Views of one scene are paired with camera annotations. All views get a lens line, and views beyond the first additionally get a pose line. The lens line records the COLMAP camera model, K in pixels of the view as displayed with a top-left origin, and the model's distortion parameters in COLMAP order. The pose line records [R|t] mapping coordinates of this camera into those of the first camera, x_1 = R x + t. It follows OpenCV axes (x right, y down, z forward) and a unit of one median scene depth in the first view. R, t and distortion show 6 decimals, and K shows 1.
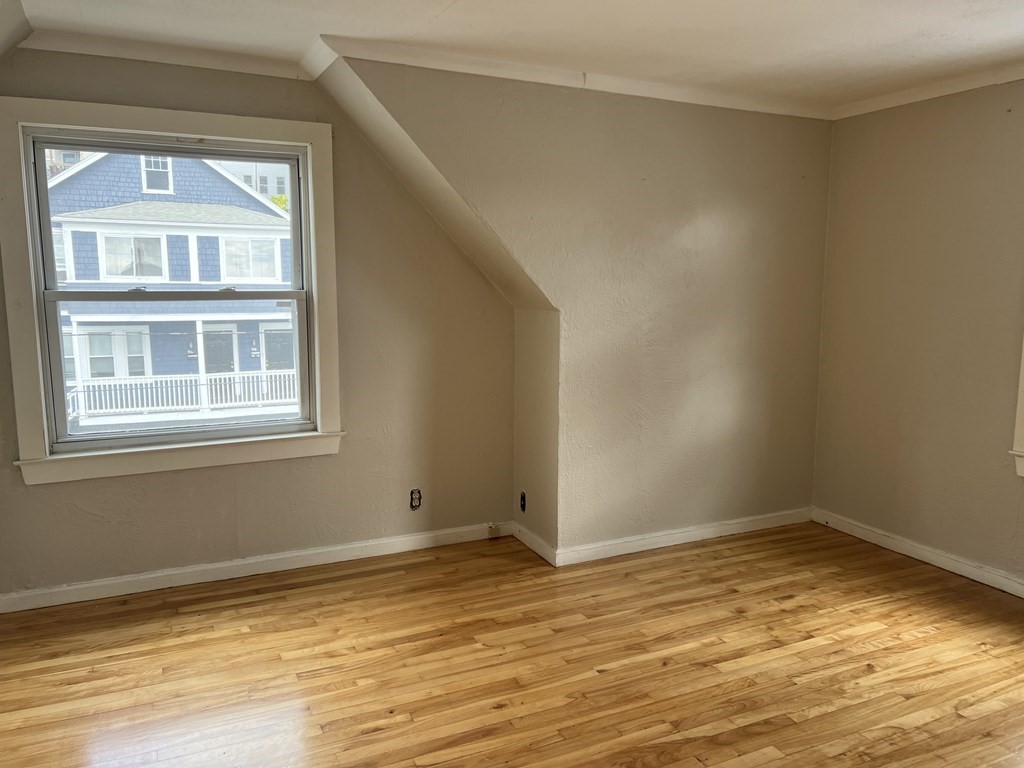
lens RADIAL K [[770.7, 0, 510.7], [0, 770.7, 379.8], [0, 0, 1]] dist [0.064905, -0.041098]
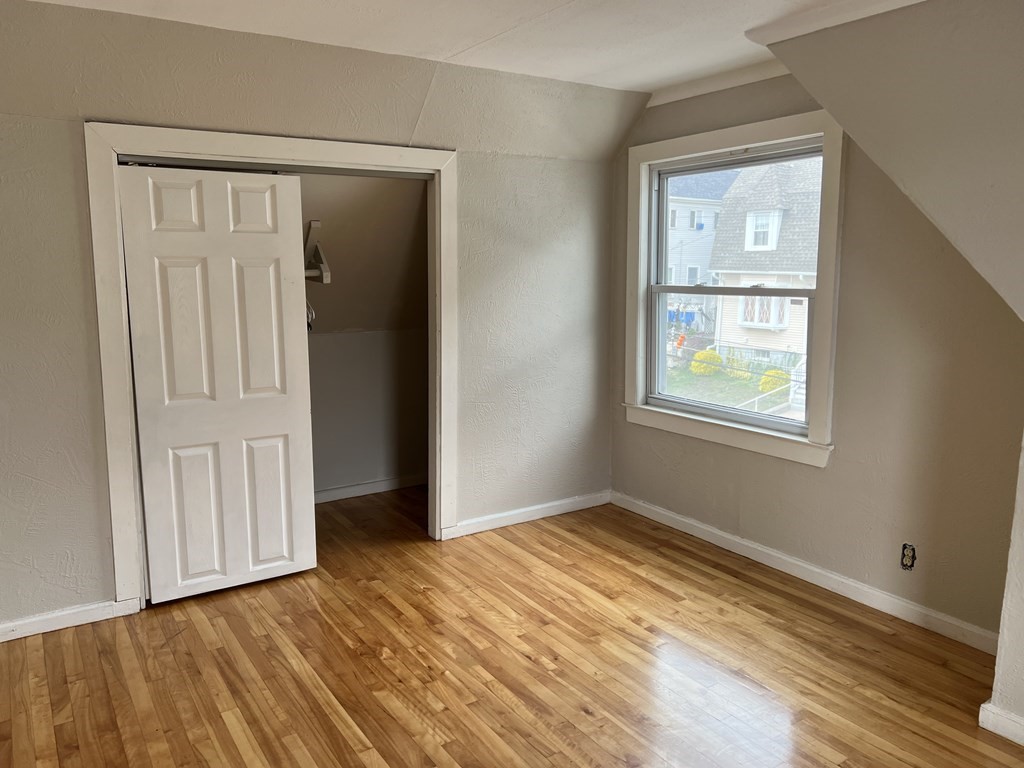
lens RADIAL K [[770.7, 0, 514.1], [0, 770.7, 383.5], [0, 0, 1]] dist [0.064905, -0.041098]
pose [[0.153465, 0.149395, -0.976796, 0.642695], [-0.130884, 0.982869, 0.129761, -0.079470], [0.979448, 0.107934, 0.170389, 0.508325]]
